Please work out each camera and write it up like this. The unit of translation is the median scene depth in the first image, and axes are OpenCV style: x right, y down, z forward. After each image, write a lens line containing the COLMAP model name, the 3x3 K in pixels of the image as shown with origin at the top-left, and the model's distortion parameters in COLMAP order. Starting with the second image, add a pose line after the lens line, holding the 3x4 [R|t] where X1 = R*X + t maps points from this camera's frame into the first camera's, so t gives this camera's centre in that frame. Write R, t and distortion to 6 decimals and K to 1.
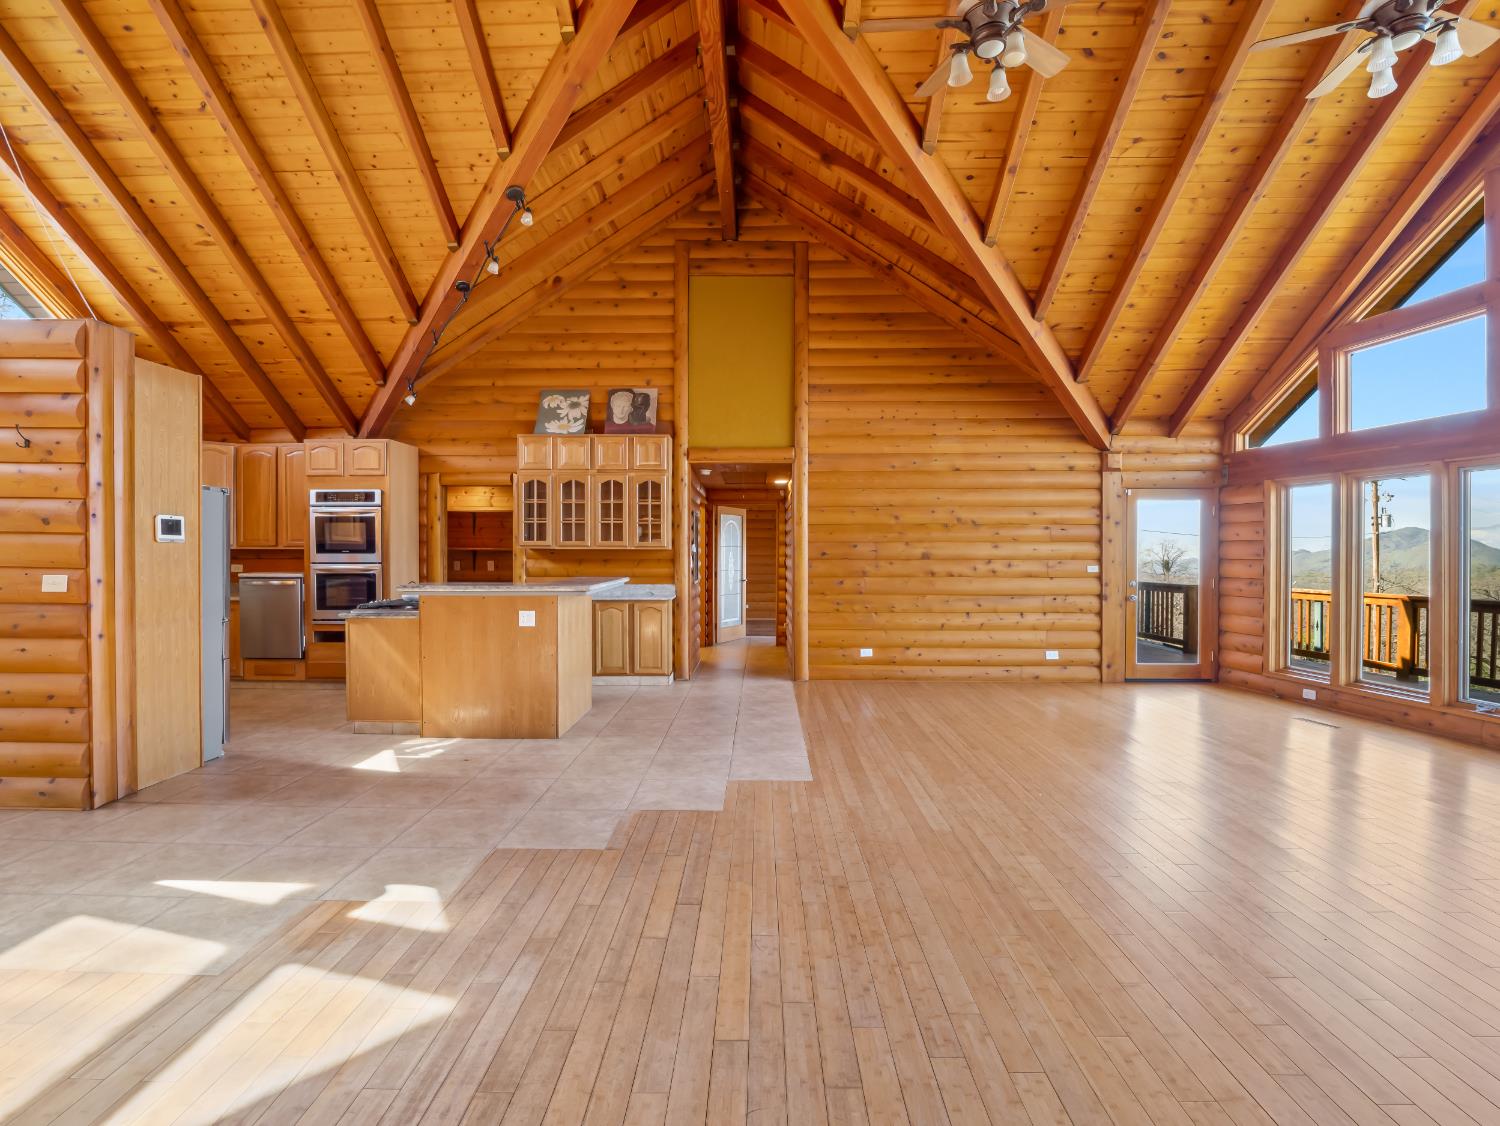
lens RADIAL K [[727.4, 0, 745.1], [0, 727.4, 557.3], [0, 0, 1]] dist [-0.007211, -0.005021]
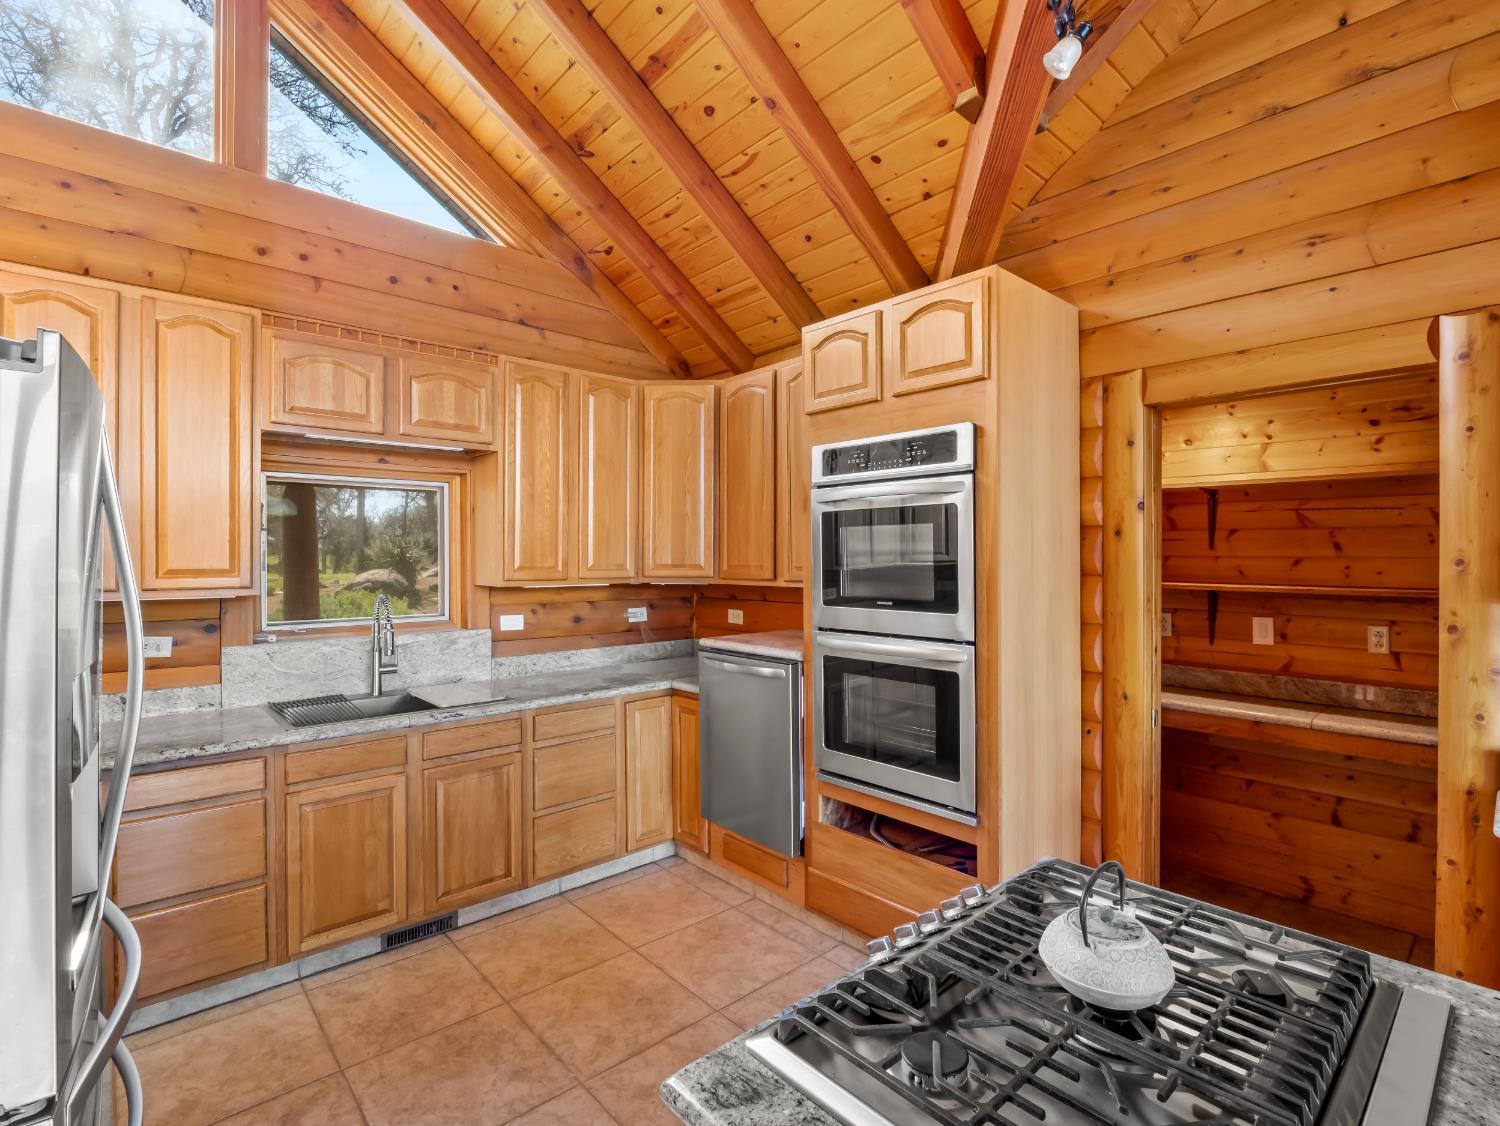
lens RADIAL K [[727.4, 0, 738.5], [0, 727.4, 560.0], [0, 0, 1]] dist [-0.007211, -0.005021]
pose [[0.679016, 0.000191, -0.734123, -0.312299], [-0.003764, 0.999988, -0.003221, -0.026960], [0.734113, 0.004950, 0.679009, 0.658220]]
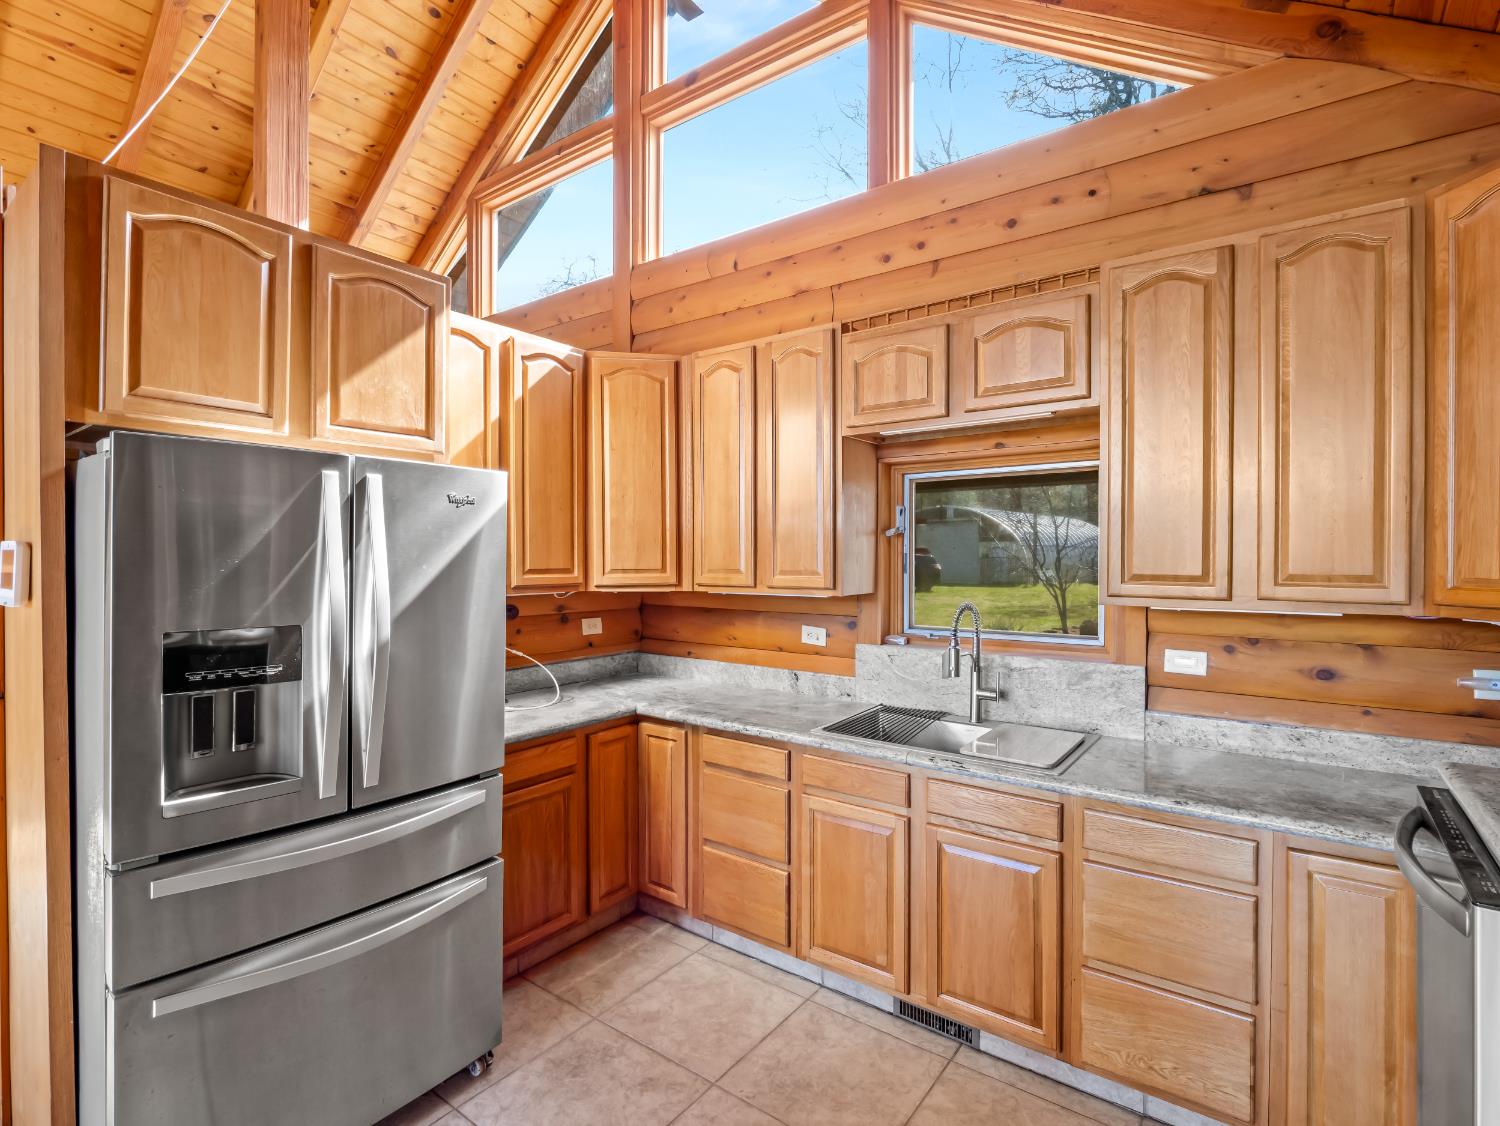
lens RADIAL K [[727.4, 0, 748.5], [0, 727.4, 561.5], [0, 0, 1]] dist [-0.007211, -0.005021]
pose [[-0.577411, -0.004803, -0.816439, -0.408872], [-0.013846, 0.999896, 0.003910, -0.028445], [0.816336, 0.013563, -0.577418, 0.912221]]
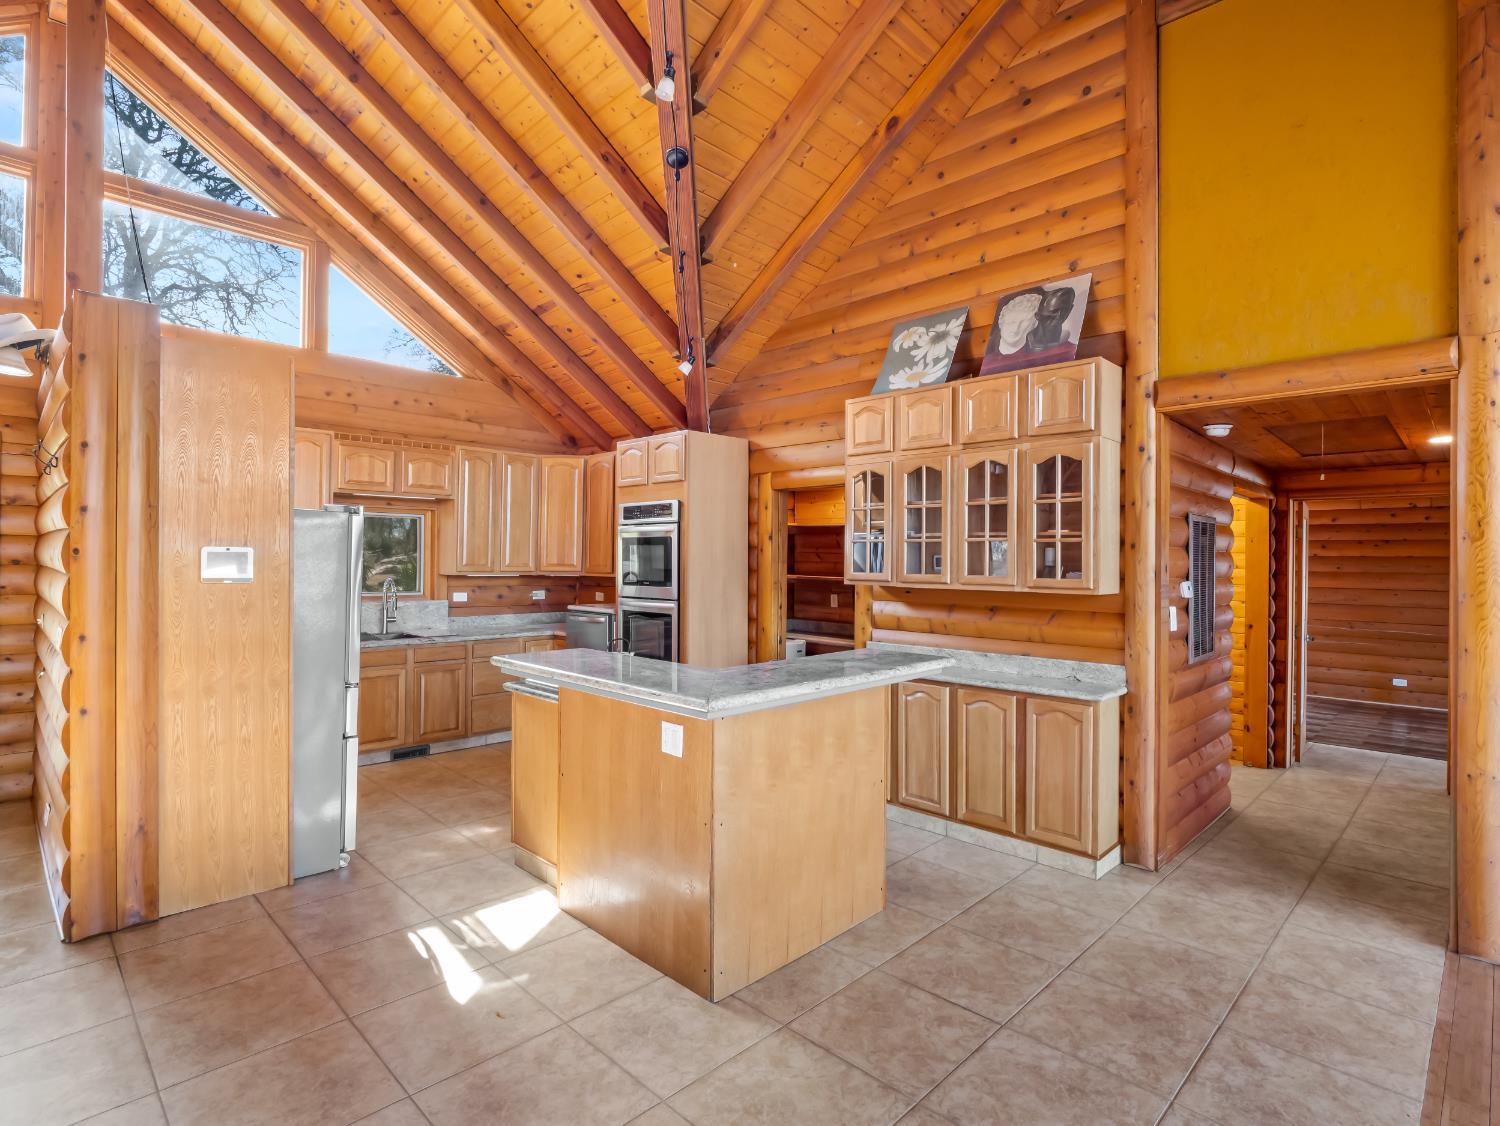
lens RADIAL K [[764.1, 0, 738.6], [0, 764.1, 555.5], [0, 0, 1]] dist [-0.009927, -0.002340]
pose [[0.721381, 0.000840, -0.692538, 0.070608], [-0.014872, 0.999787, -0.014279, -0.025564], [0.692379, 0.020600, 0.721240, 0.462555]]
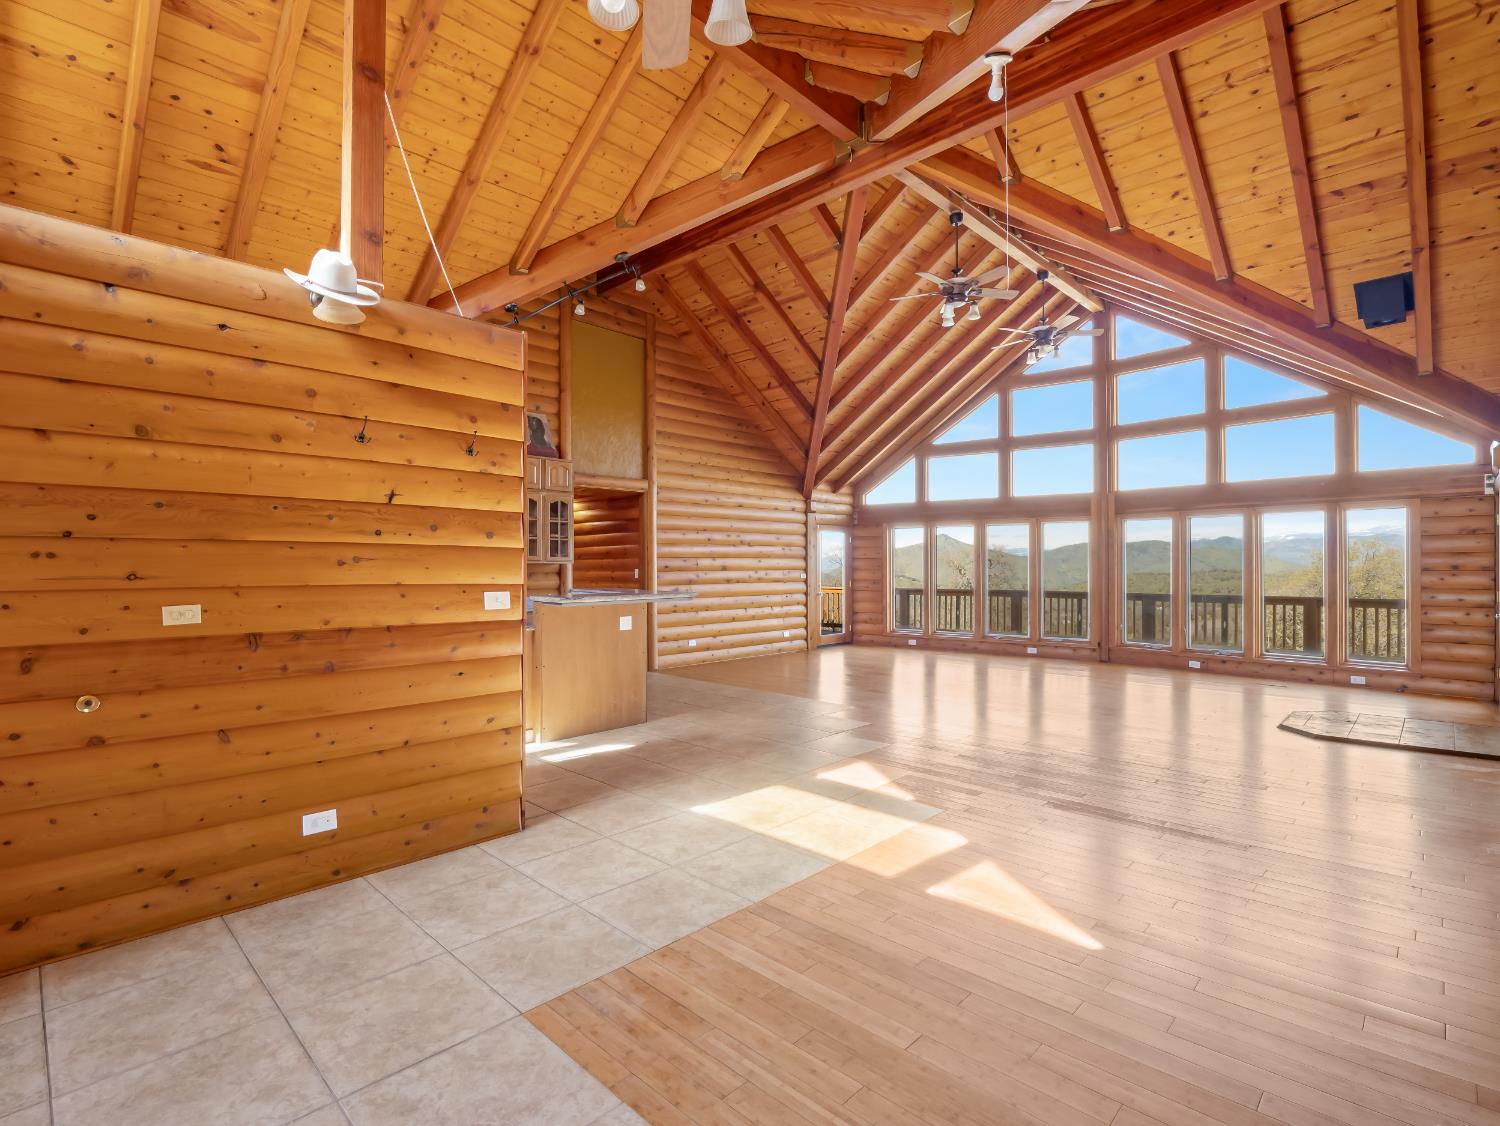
lens RADIAL K [[727.4, 0, 745.0], [0, 727.4, 562.6], [0, 0, 1]] dist [-0.007211, -0.005021]
pose [[0.678255, -0.000293, 0.734826, -0.730599], [0.008254, 0.999940, -0.007220, -0.001801], [-0.734780, 0.010962, 0.678217, 0.050043]]
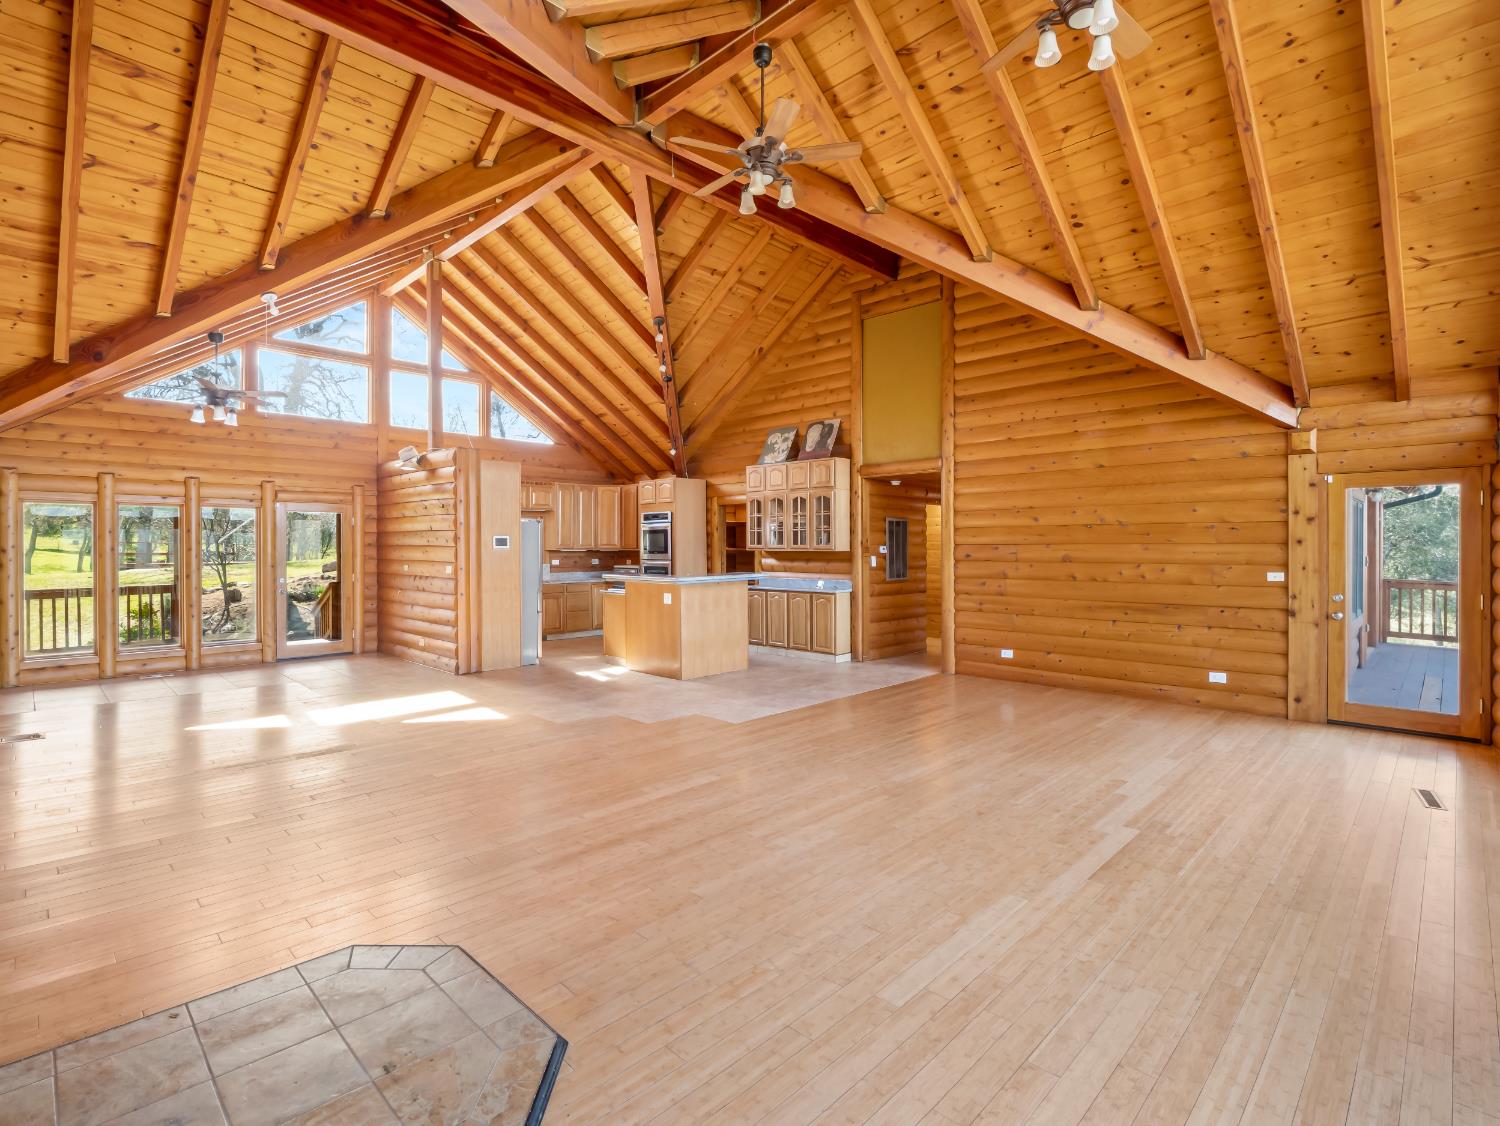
lens RADIAL K [[727.4, 0, 730.0], [0, 727.4, 547.8], [0, 0, 1]] dist [-0.007211, -0.005021]
pose [[0.717191, -0.000538, -0.696877, 0.605157], [-0.002790, 0.999989, -0.003643, -0.011709], [0.696871, 0.004558, 0.717182, 0.002630]]
